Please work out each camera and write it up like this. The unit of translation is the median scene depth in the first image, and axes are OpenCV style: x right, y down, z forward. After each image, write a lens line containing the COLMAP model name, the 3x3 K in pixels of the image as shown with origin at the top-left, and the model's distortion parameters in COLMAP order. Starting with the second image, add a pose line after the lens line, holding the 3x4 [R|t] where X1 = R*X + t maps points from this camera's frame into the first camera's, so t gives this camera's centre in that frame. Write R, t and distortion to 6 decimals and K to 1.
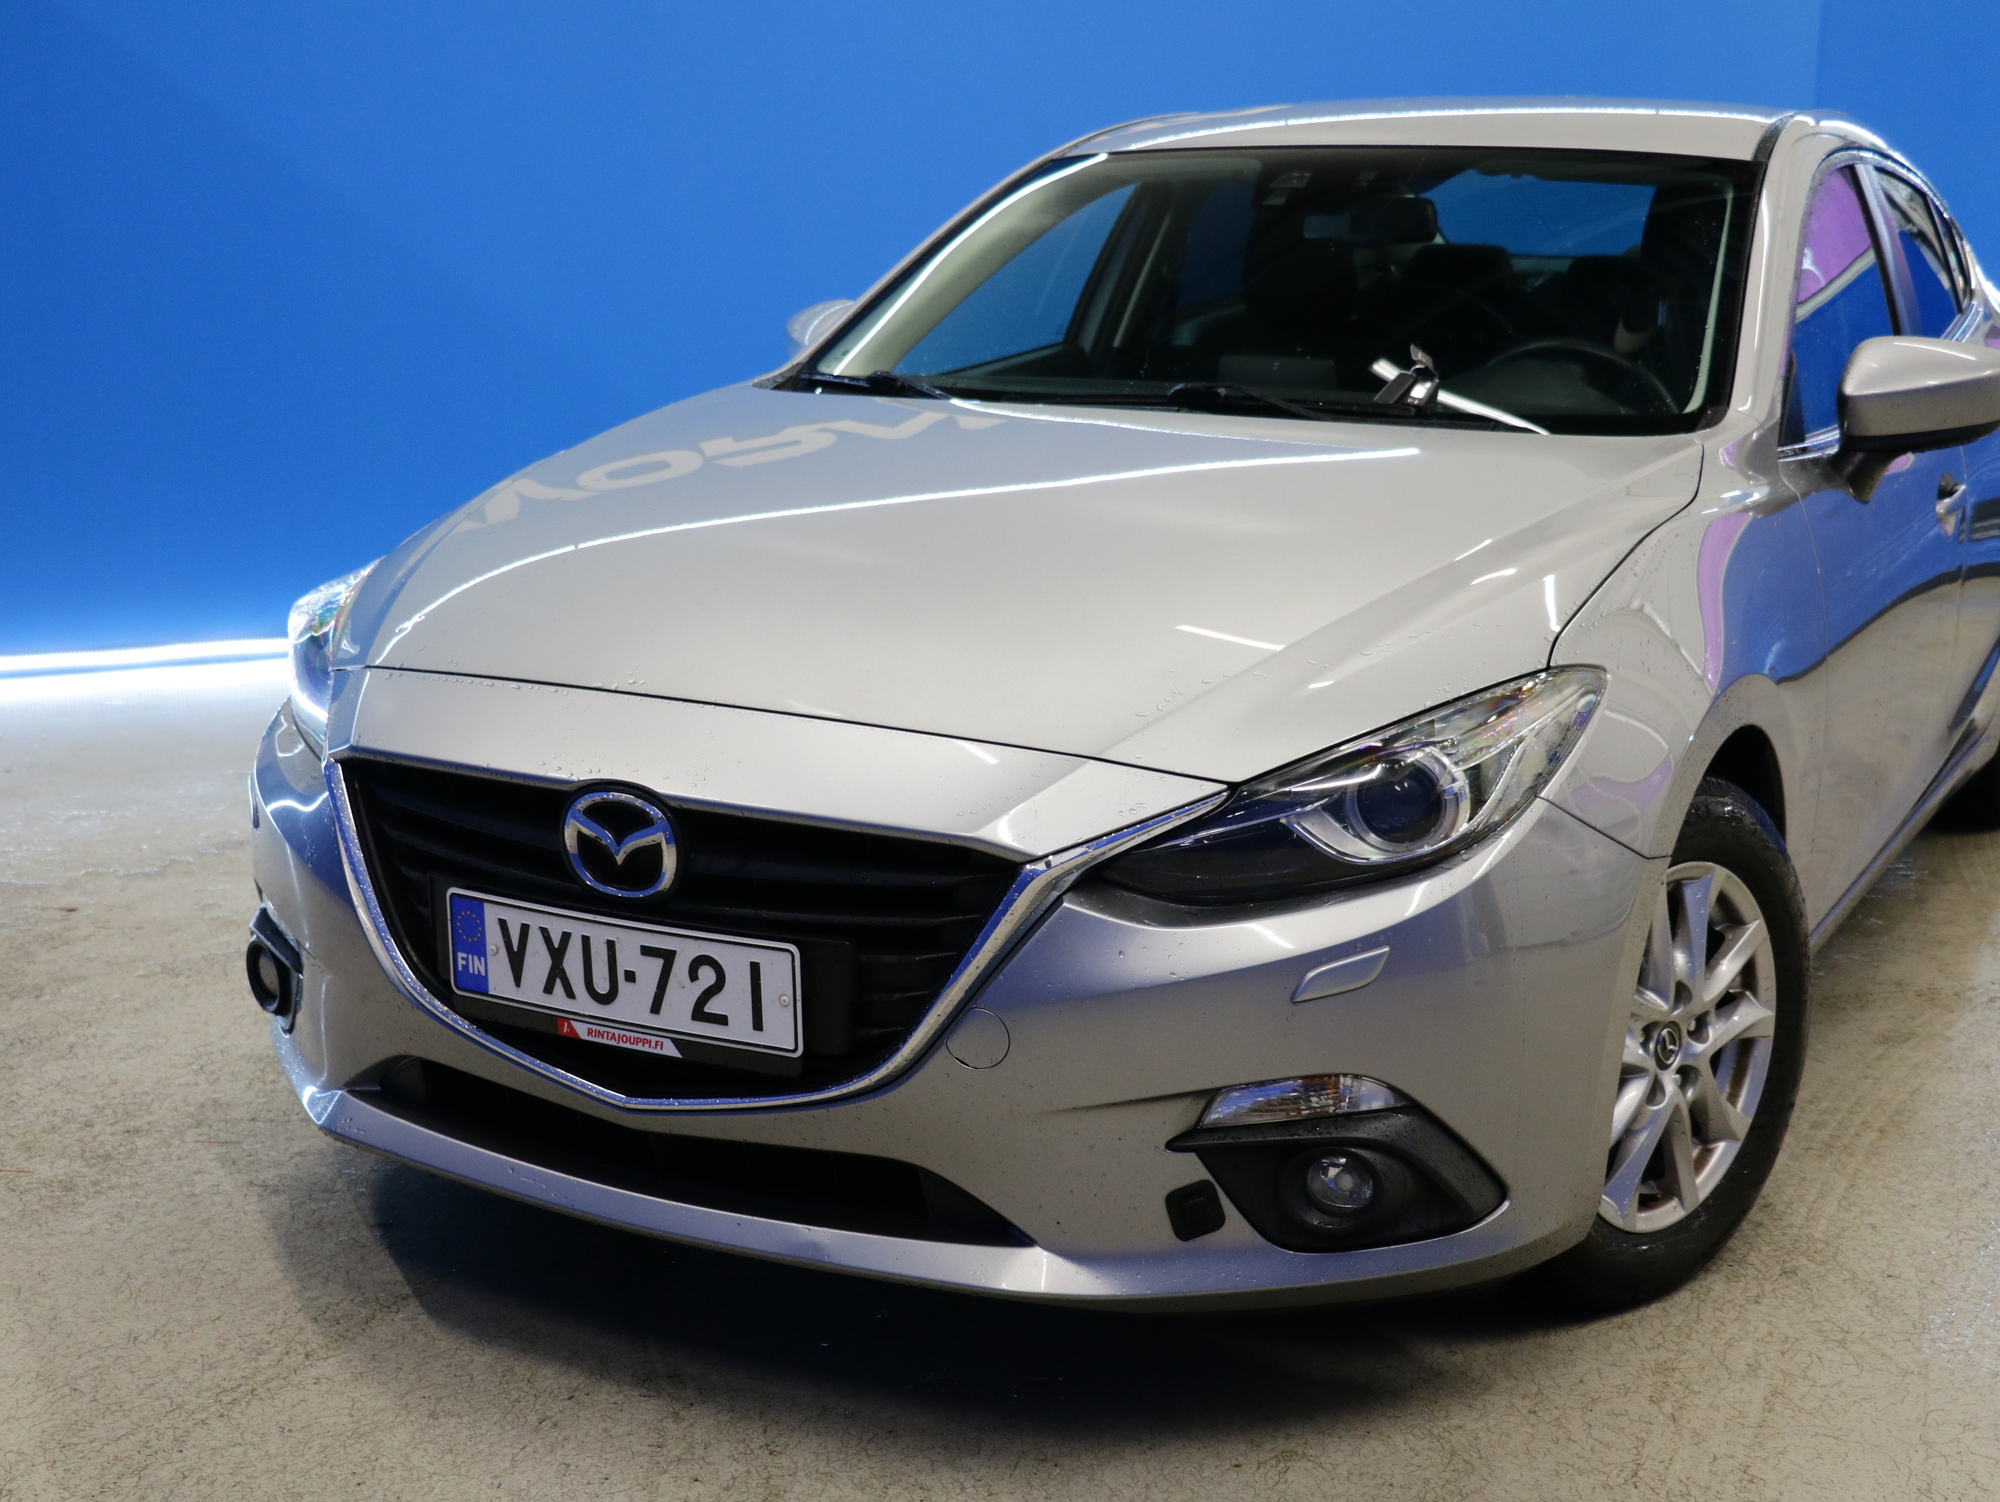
lens RADIAL K [[3057.1, 0, 1000.0], [0, 3057.1, 751.0], [0, 0, 1]] dist [-0.487073, -0.025597]
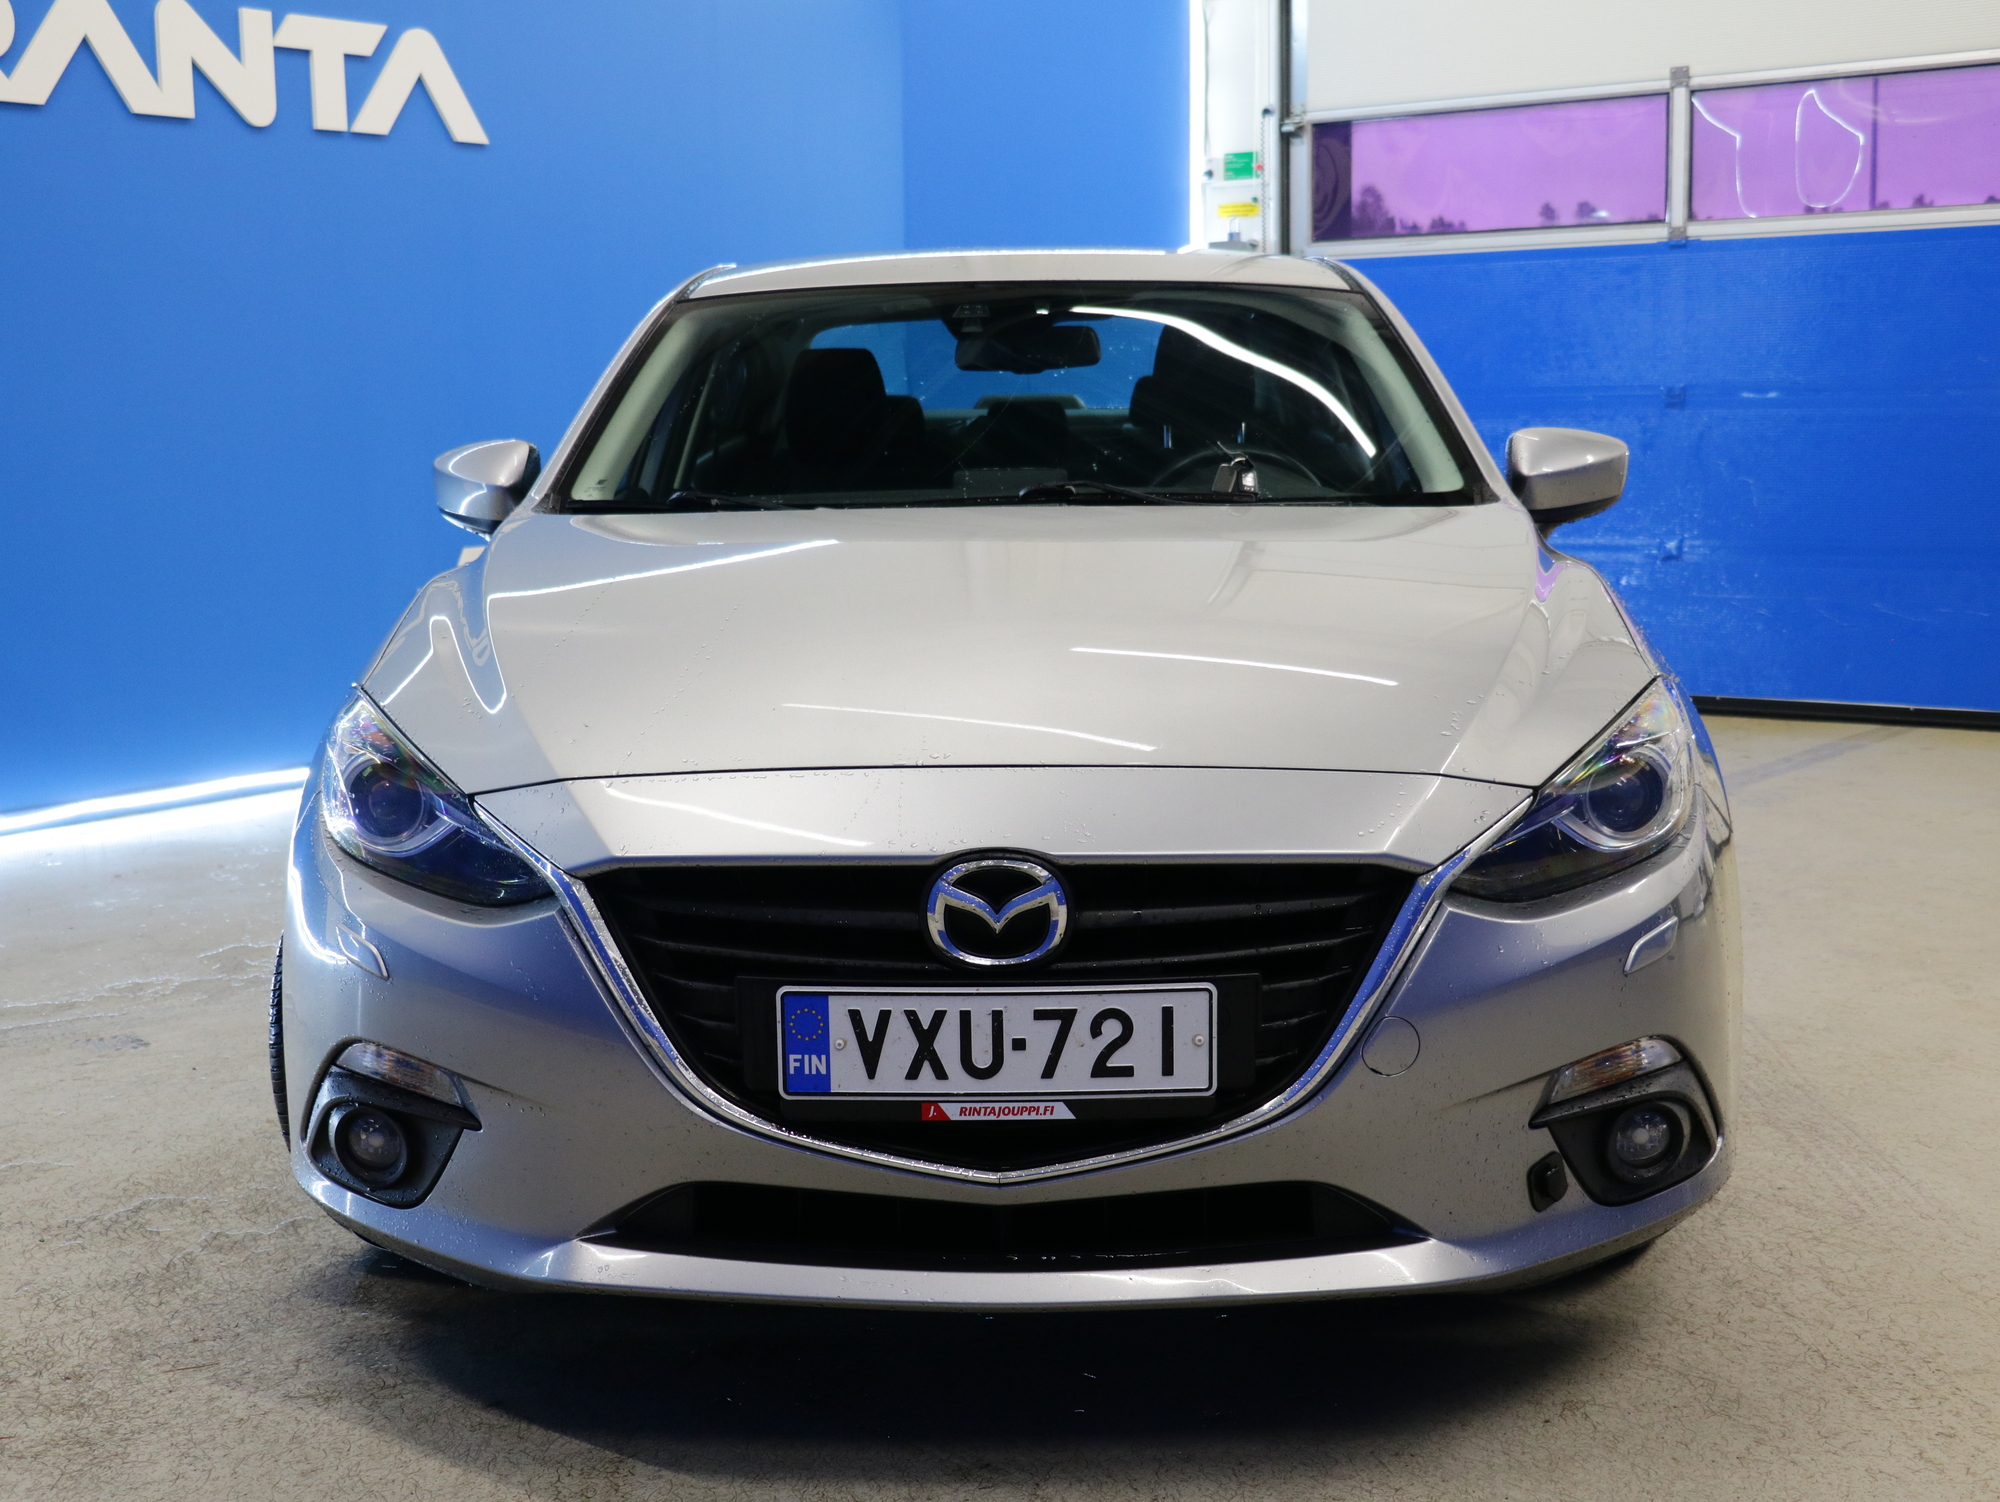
lens RADIAL K [[3057.1, 0, 1000.0], [0, 3057.1, 751.0], [0, 0, 1]] dist [-0.487073, -0.025597]
pose [[0.892877, -0.082605, 0.442660, -0.559568], [0.115153, 0.992230, -0.047113, 0.025874], [-0.435328, 0.093040, 0.895451, 0.109858]]
